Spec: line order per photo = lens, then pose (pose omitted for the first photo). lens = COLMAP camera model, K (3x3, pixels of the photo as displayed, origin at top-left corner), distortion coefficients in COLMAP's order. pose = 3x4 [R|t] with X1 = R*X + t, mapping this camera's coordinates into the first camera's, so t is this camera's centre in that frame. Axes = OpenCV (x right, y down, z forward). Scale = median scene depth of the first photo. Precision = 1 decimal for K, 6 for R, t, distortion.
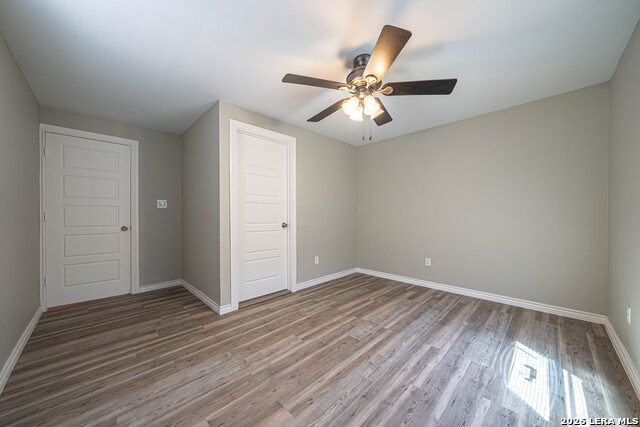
lens RADIAL K [[236.3, 0, 319.7], [0, 236.3, 216.5], [0, 0, 1]] dist [-0.003317, -0.000304]
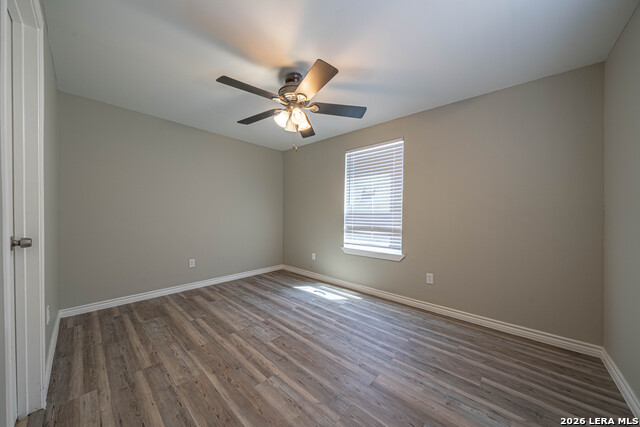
lens RADIAL K [[219.0, 0, 321.9], [0, 219.0, 213.8], [0, 0, 1]] dist [-0.002306, -0.000409]
pose [[-0.071517, 0.007578, 0.997411, -0.698673], [0.000174, 0.999971, -0.007585, -0.005763], [-0.997439, -0.000369, -0.071517, 0.762960]]
